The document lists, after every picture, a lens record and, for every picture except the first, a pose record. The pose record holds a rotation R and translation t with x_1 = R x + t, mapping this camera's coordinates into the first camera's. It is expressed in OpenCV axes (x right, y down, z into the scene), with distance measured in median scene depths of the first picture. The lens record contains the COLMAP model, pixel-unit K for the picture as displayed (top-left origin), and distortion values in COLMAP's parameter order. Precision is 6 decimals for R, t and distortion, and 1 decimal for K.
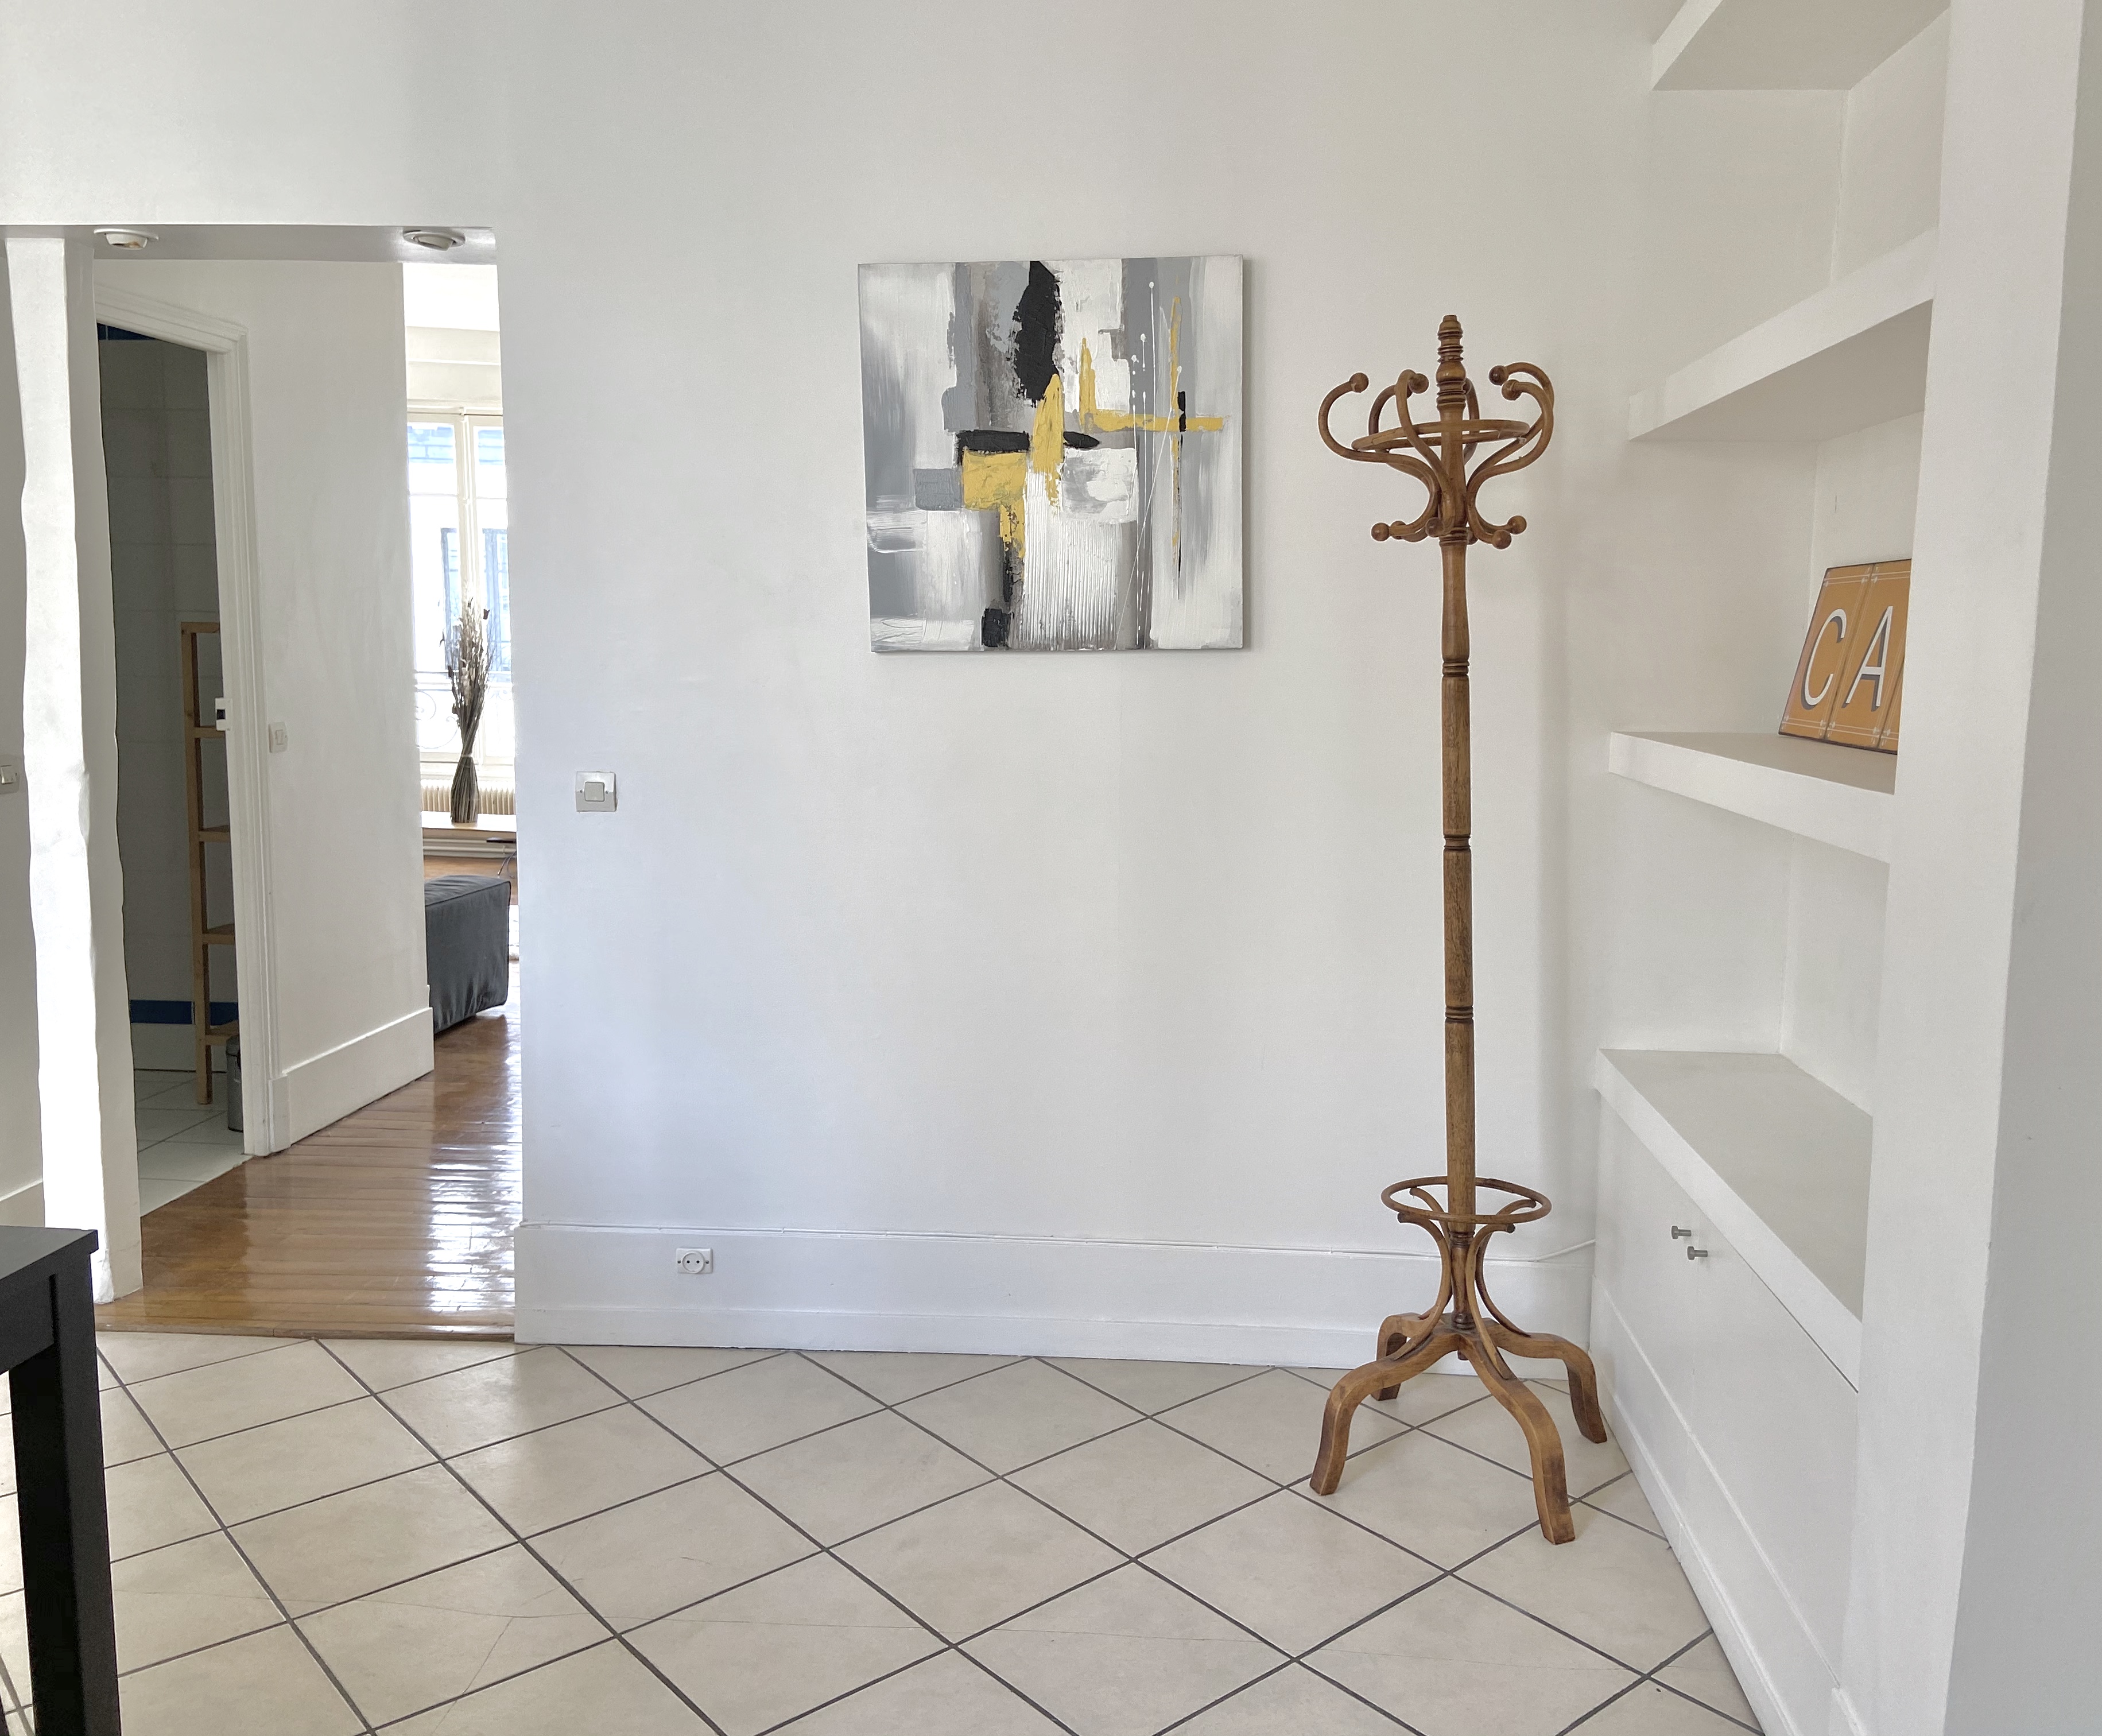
lens RADIAL K [[1727.8, 0, 1050.7], [0, 1727.8, 832.6], [0, 0, 1]] dist [0.071058, -0.009511]
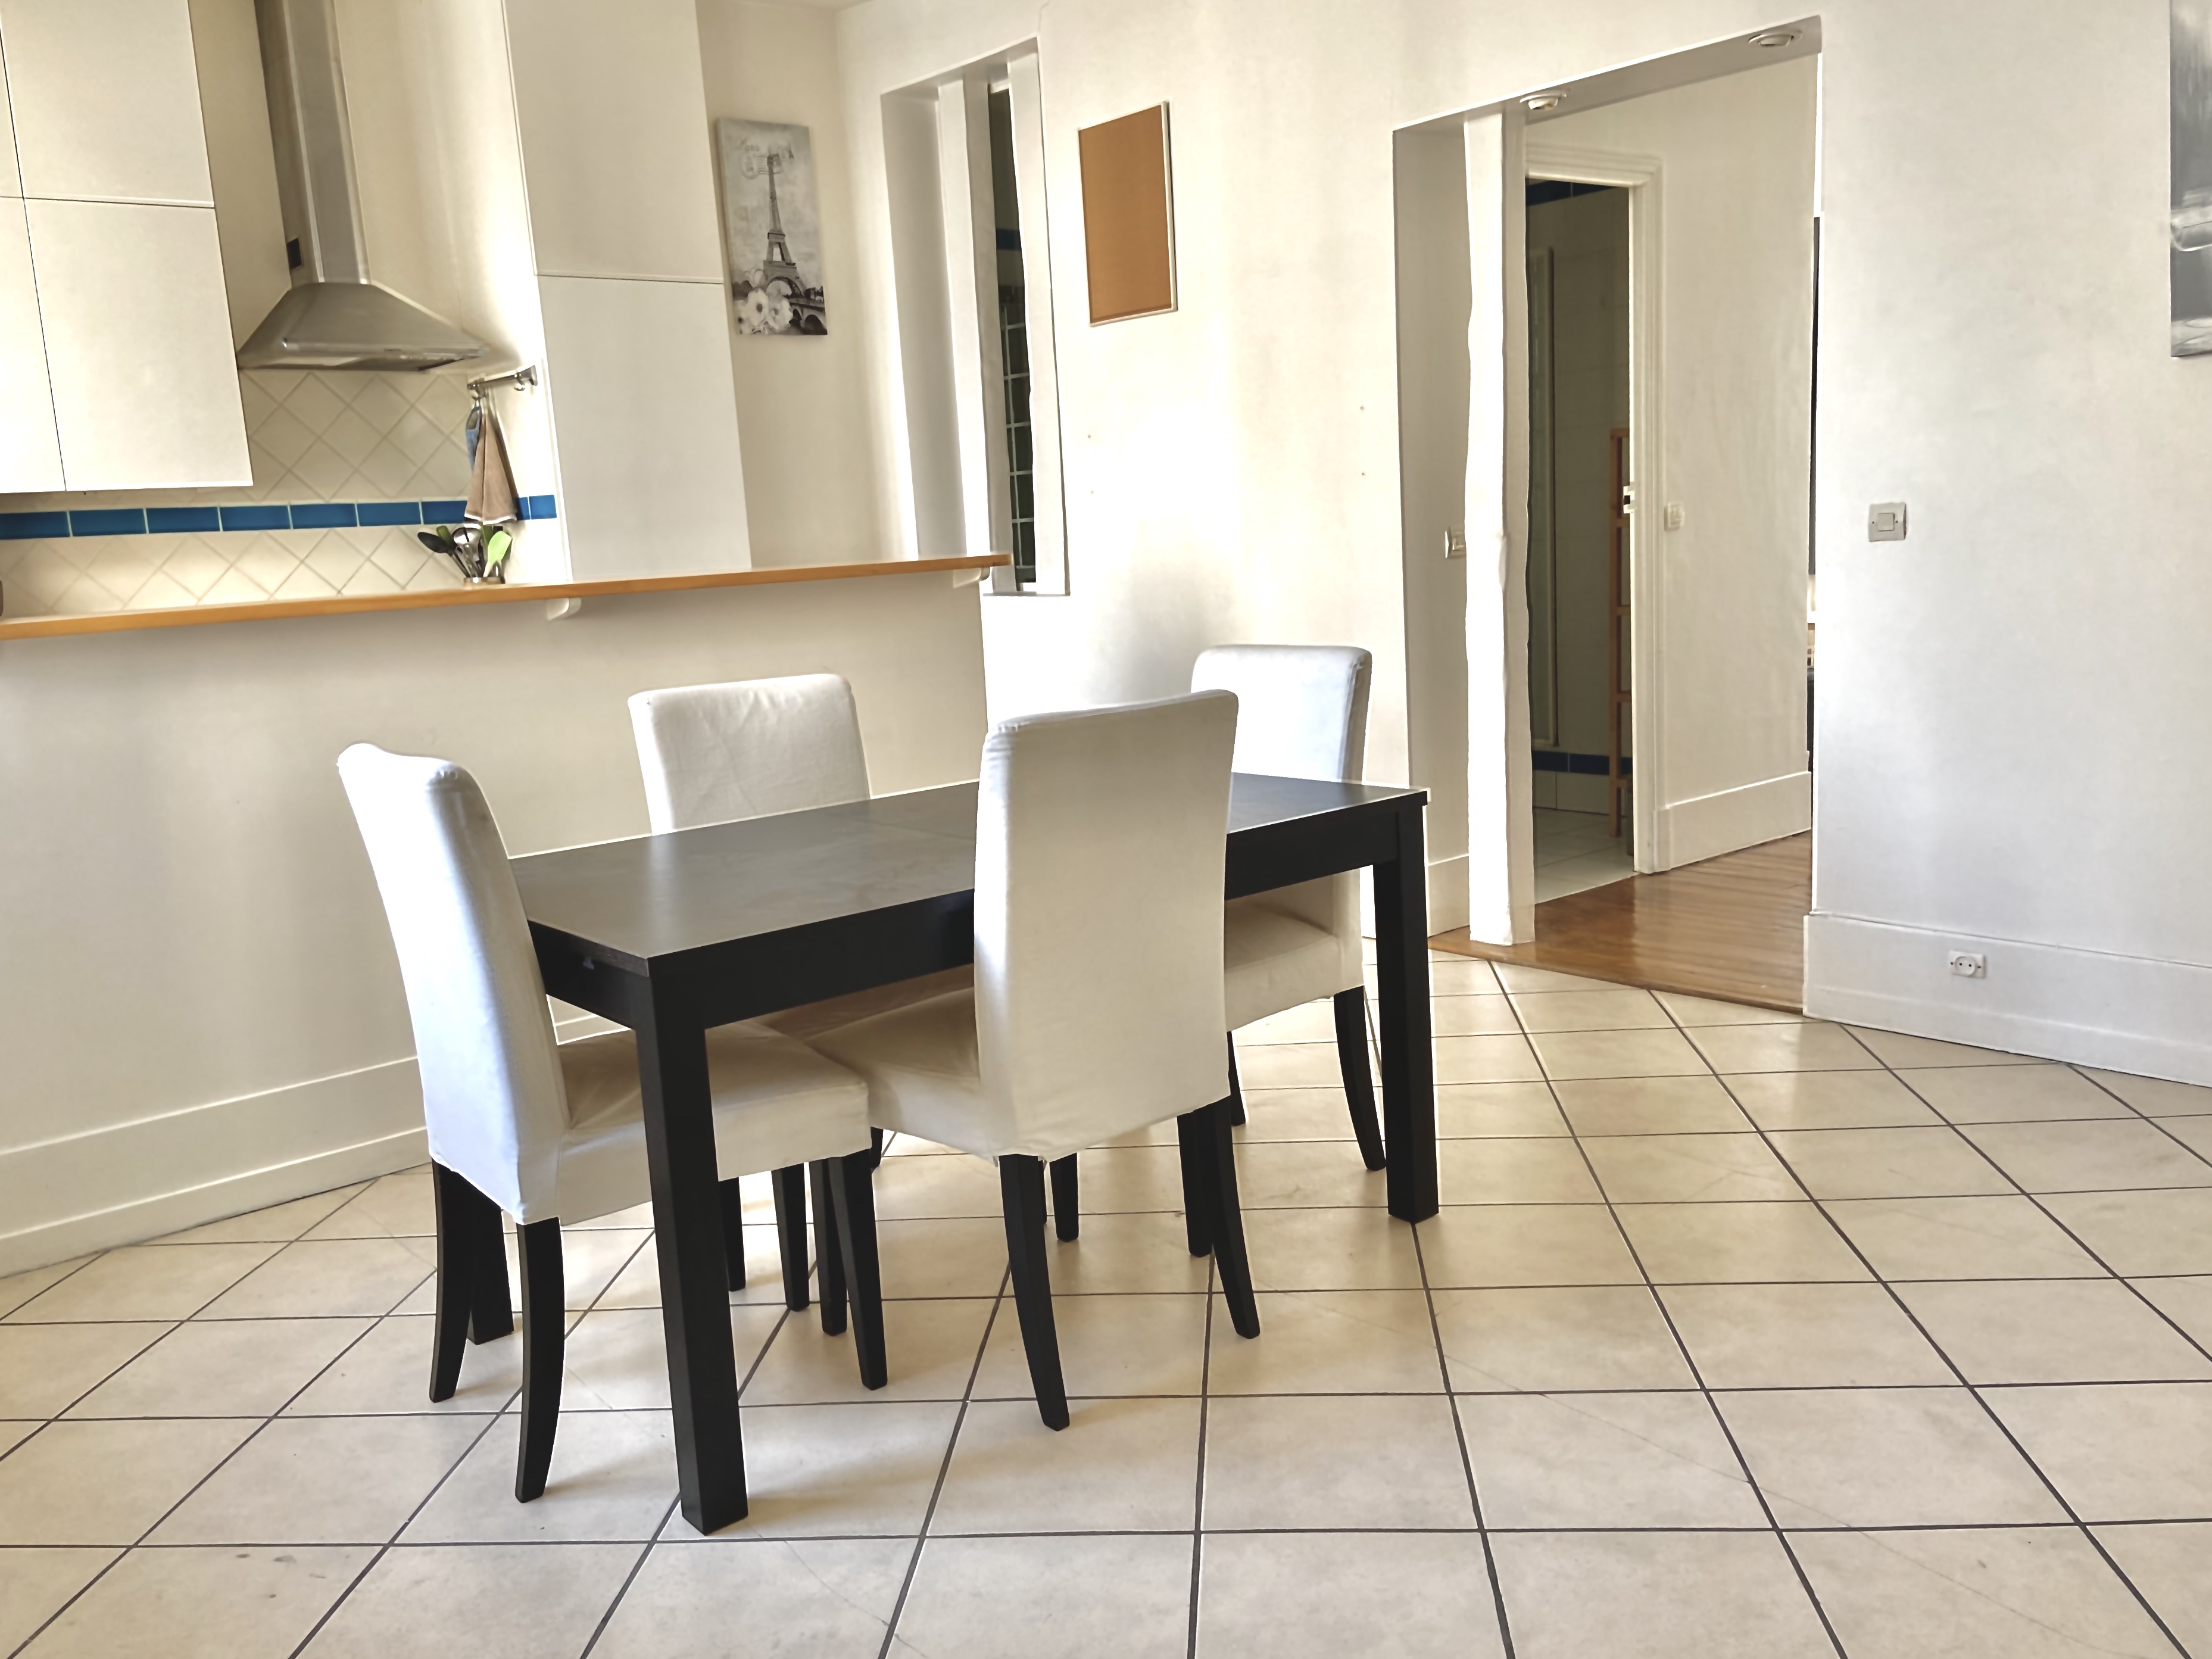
lens RADIAL K [[1693.1, 0, 1106.0], [0, 1693.1, 829.5], [0, 0, 1]] dist [0.066531, -0.098536]
pose [[0.701532, 0.074840, -0.708698, 0.168529], [-0.011813, 0.995555, 0.093439, 0.073840], [0.712540, -0.057179, 0.699297, -0.111605]]
